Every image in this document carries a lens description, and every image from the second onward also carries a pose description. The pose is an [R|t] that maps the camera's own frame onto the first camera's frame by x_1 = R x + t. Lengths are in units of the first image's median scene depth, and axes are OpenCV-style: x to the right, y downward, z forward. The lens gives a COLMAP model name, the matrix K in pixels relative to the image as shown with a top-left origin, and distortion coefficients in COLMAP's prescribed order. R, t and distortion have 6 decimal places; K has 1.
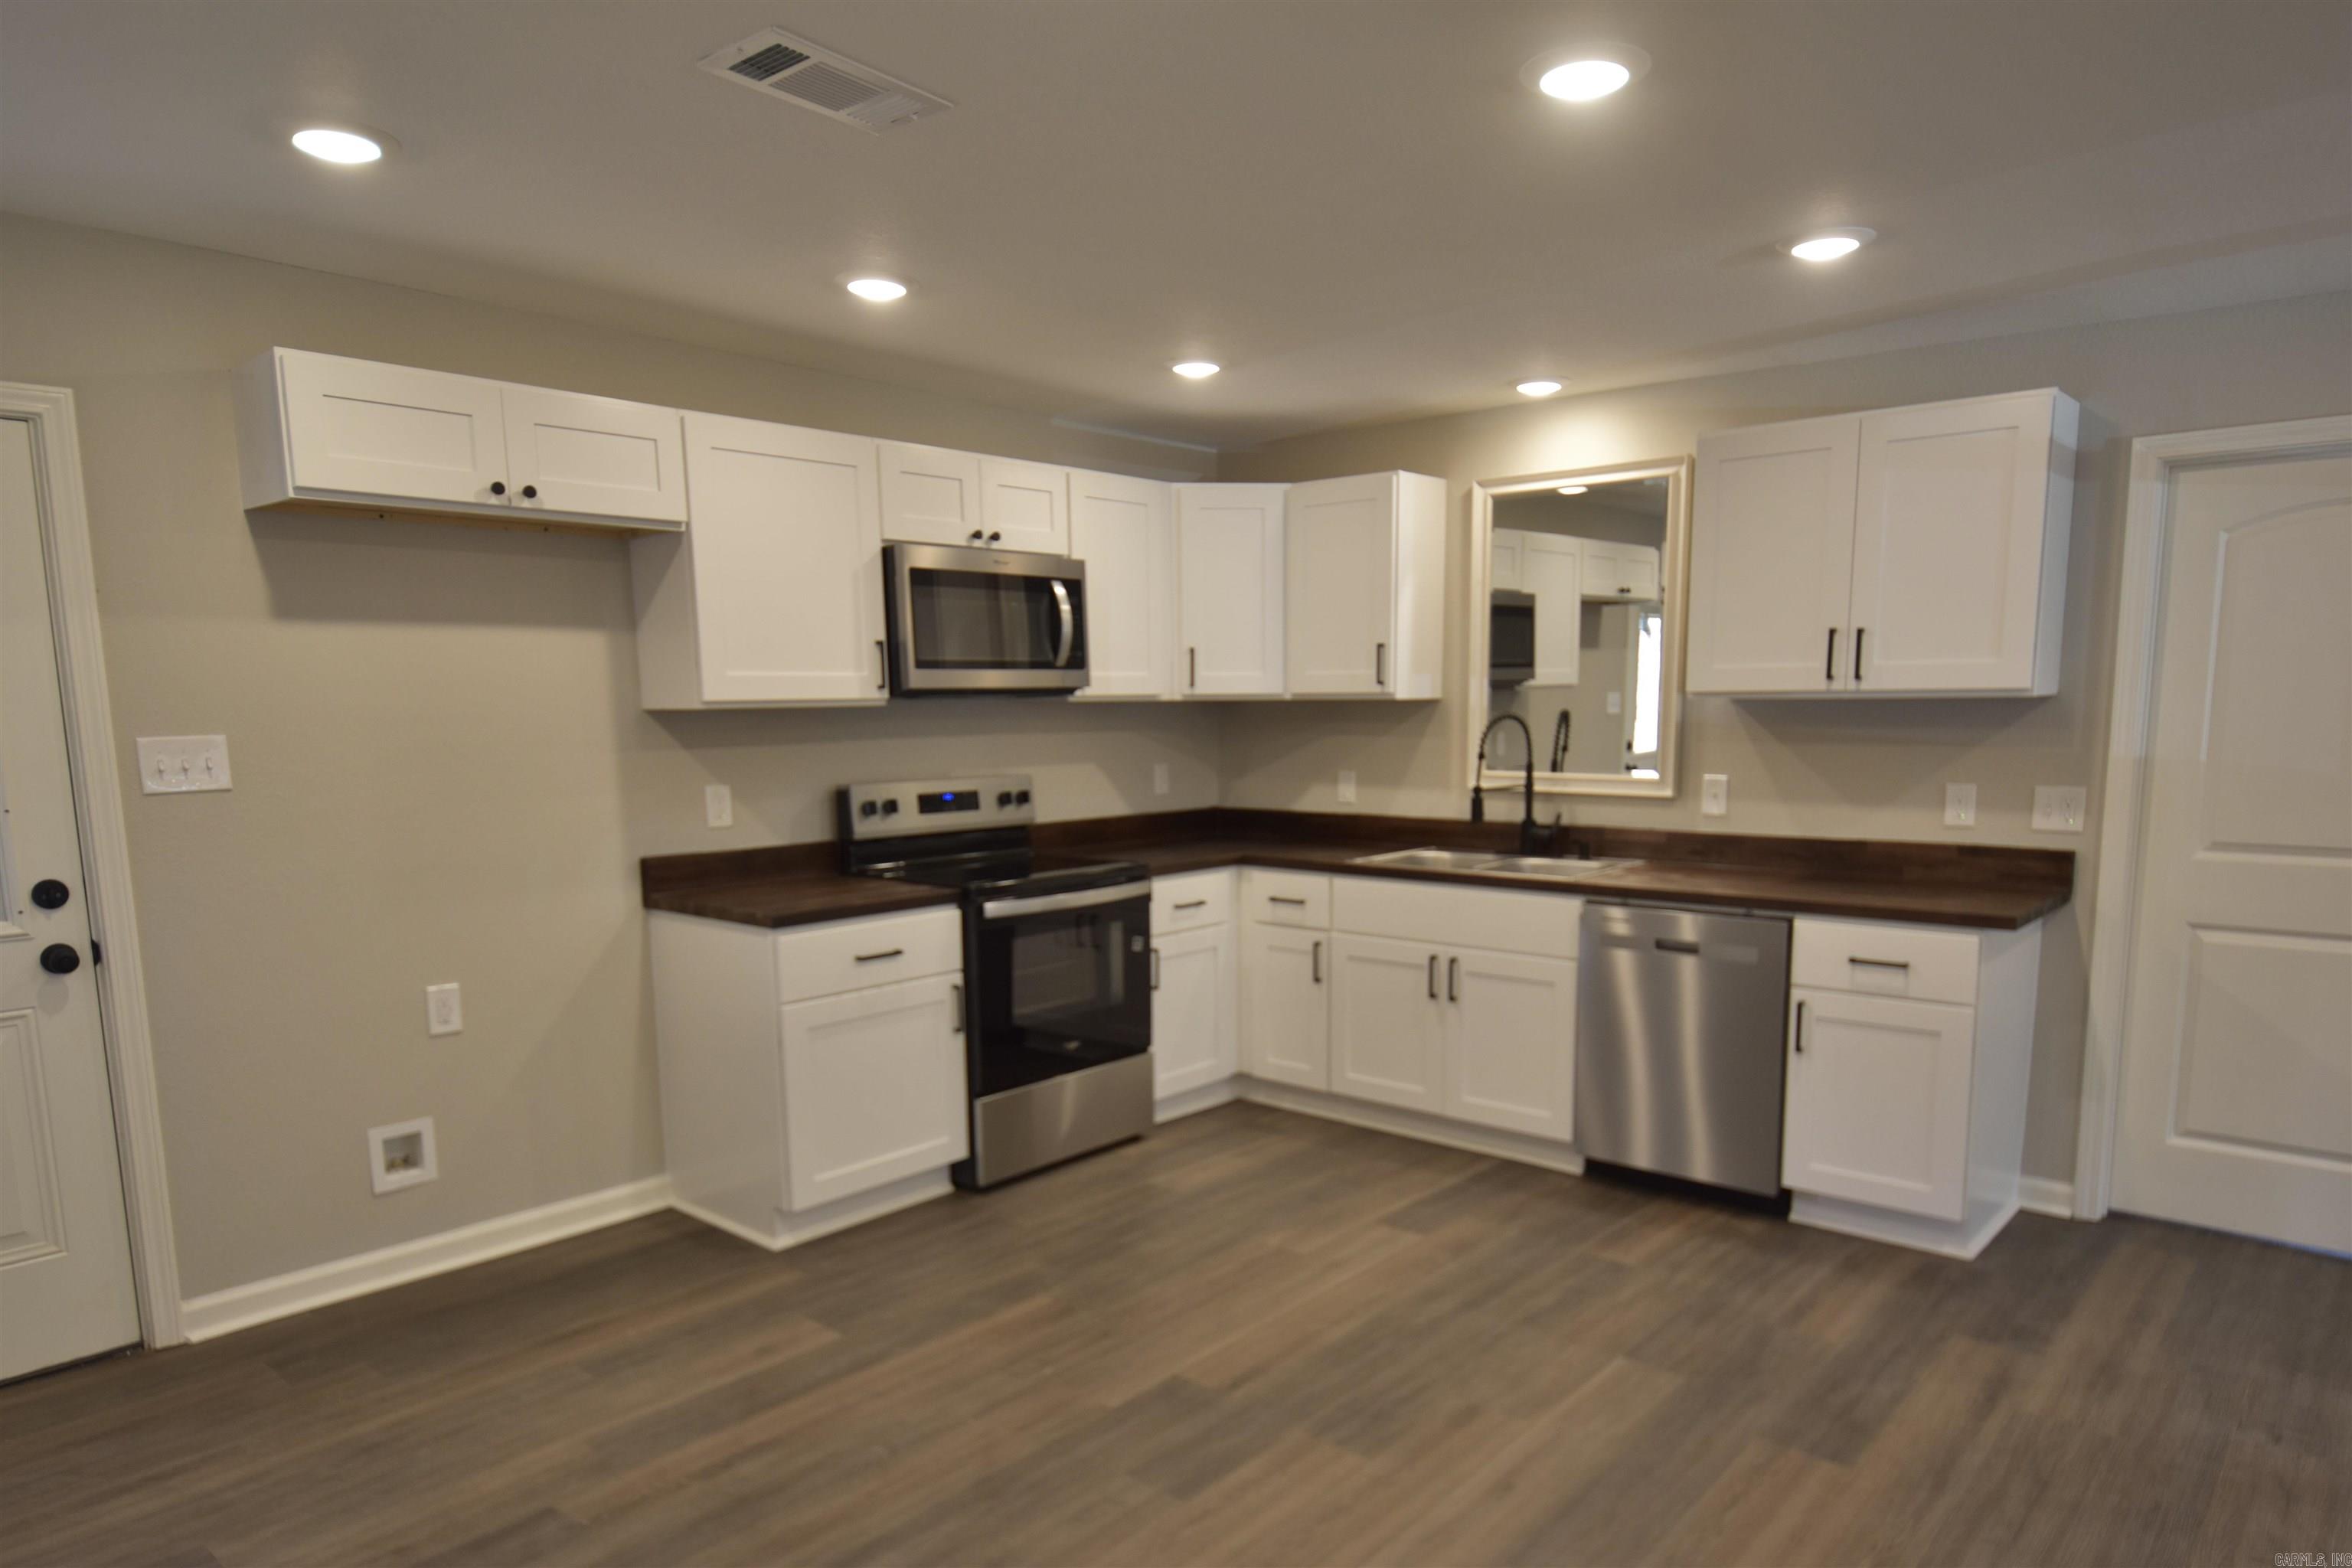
lens RADIAL K [[1443.2, 0, 1199.8], [0, 1443.2, 916.0], [0, 0, 1]] dist [0.026168, -0.027505]
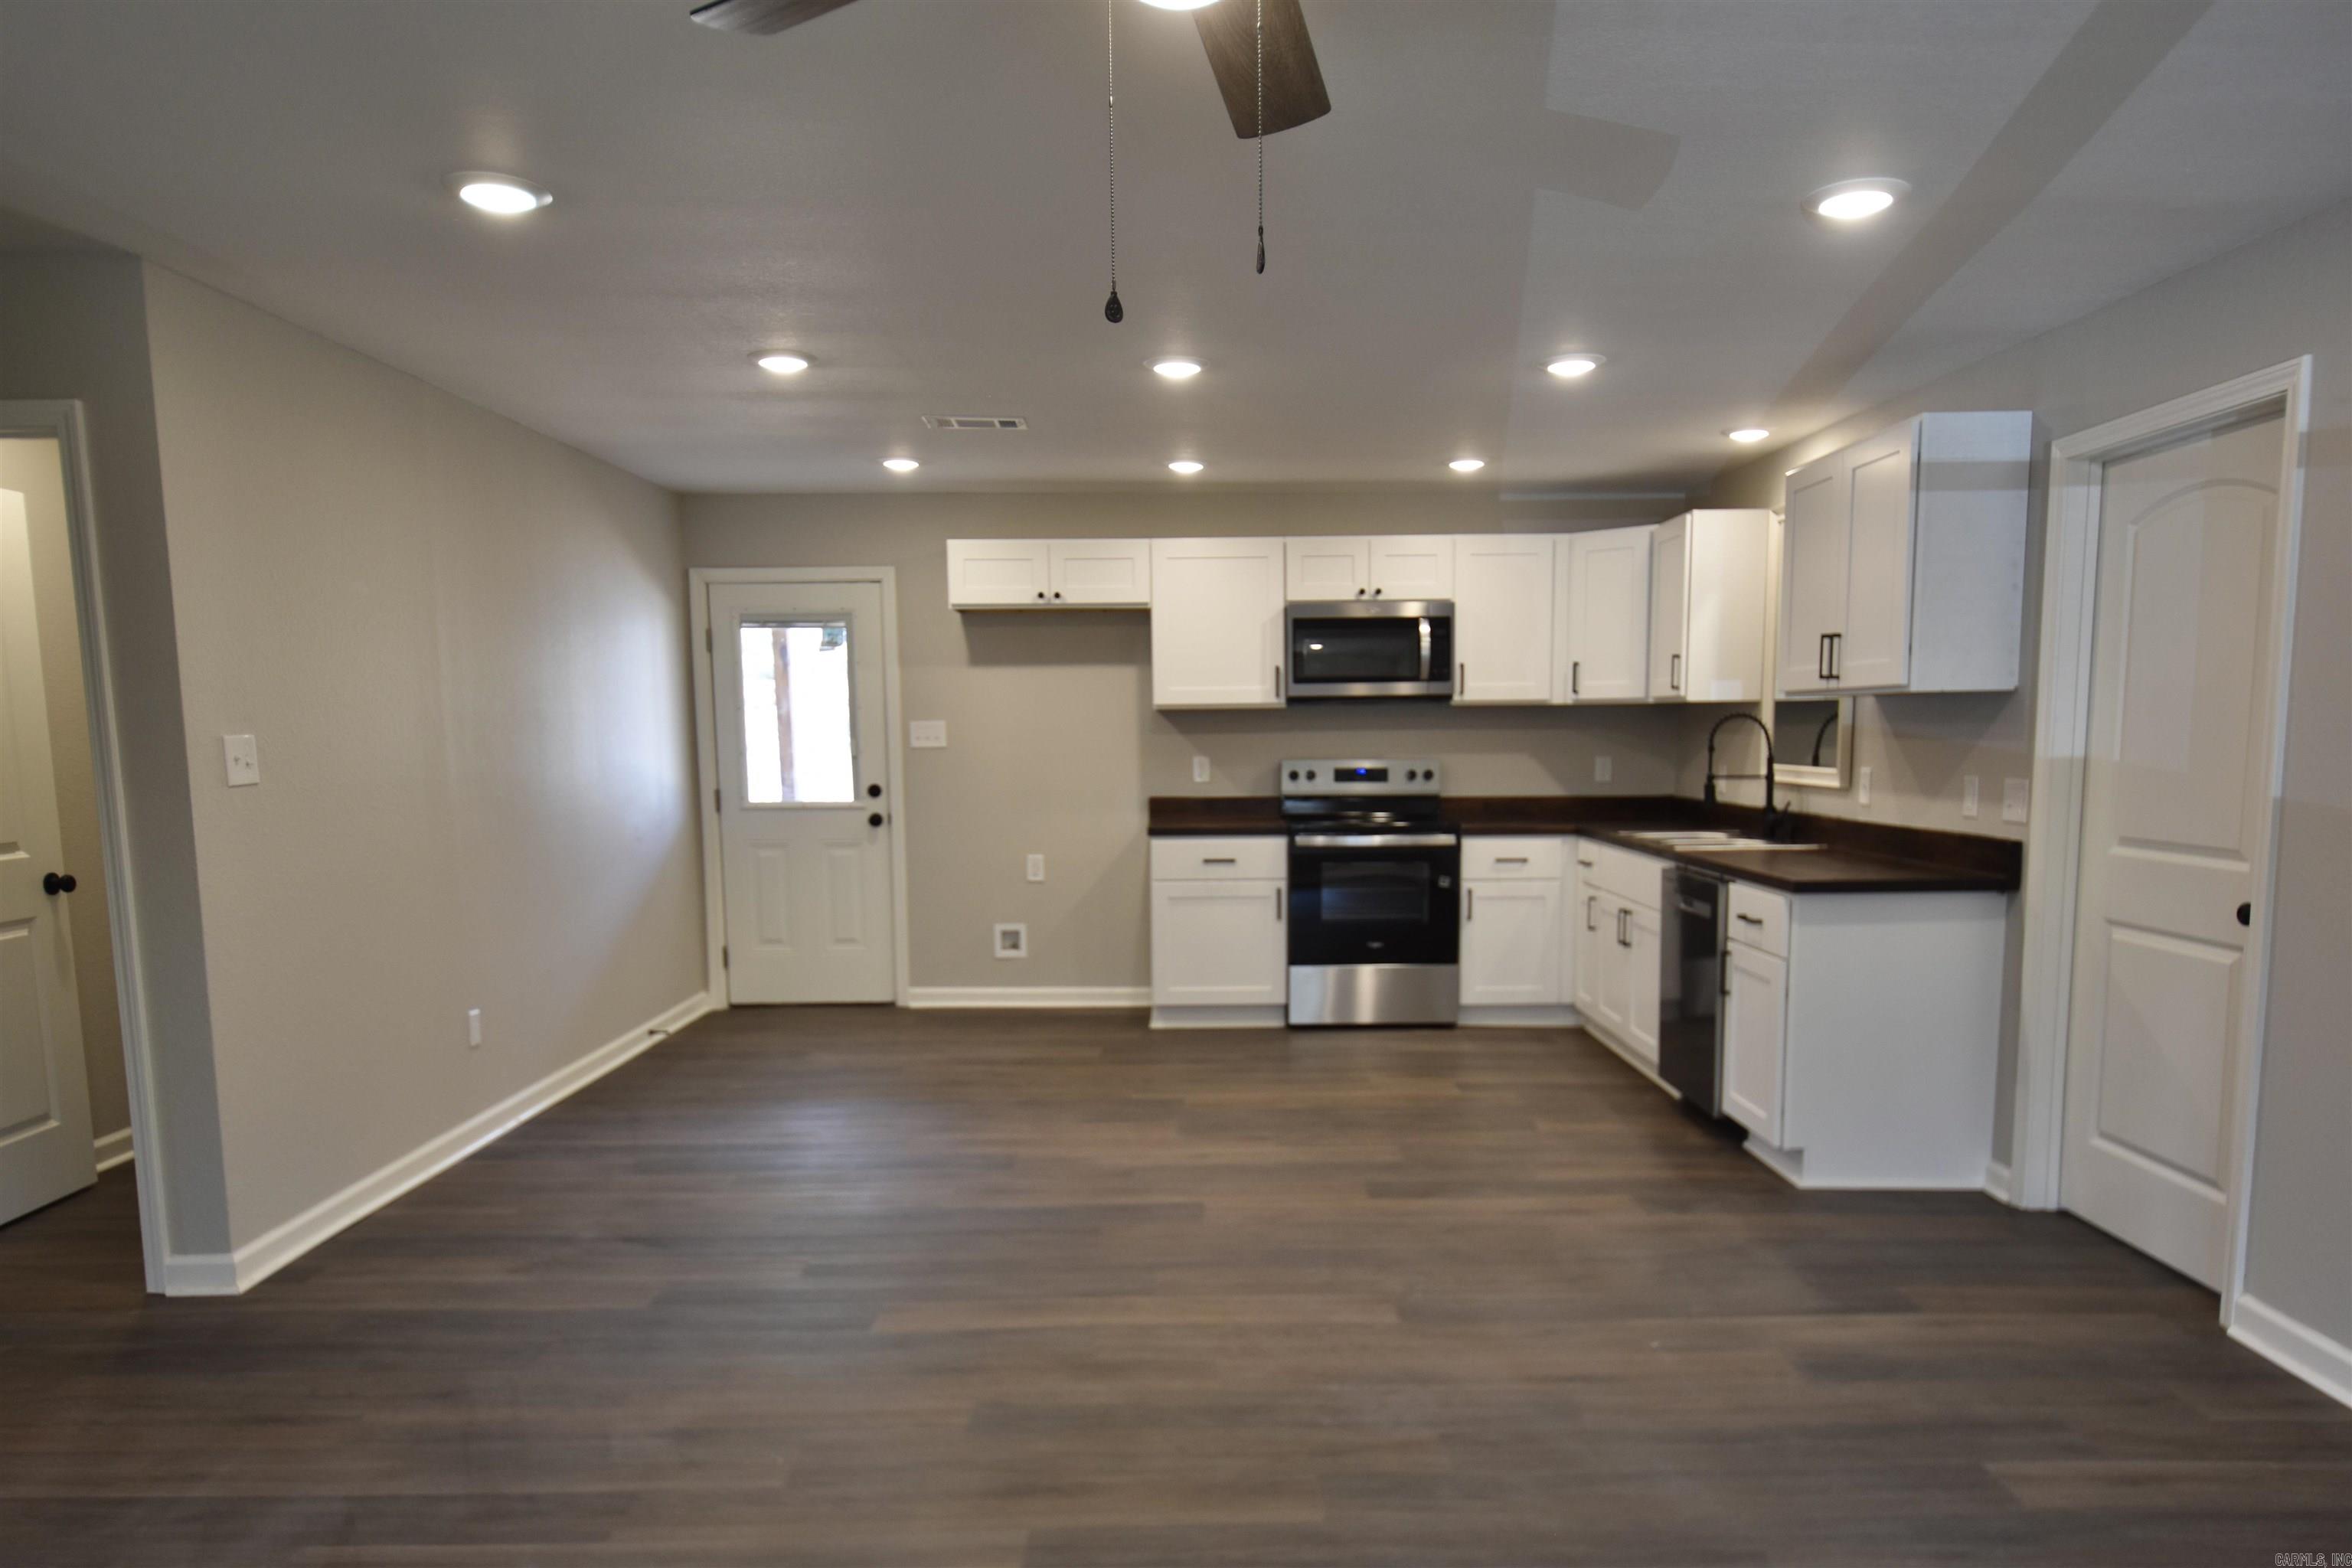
lens RADIAL K [[1513.2, 0, 1210.5], [0, 1513.2, 920.6], [0, 0, 1]] dist [0.013336, -0.001201]
pose [[0.665964, 0.098725, -0.739422, 1.002396], [-0.110806, 0.993300, 0.032824, 0.038299], [0.737708, 0.060072, 0.672441, -0.140416]]
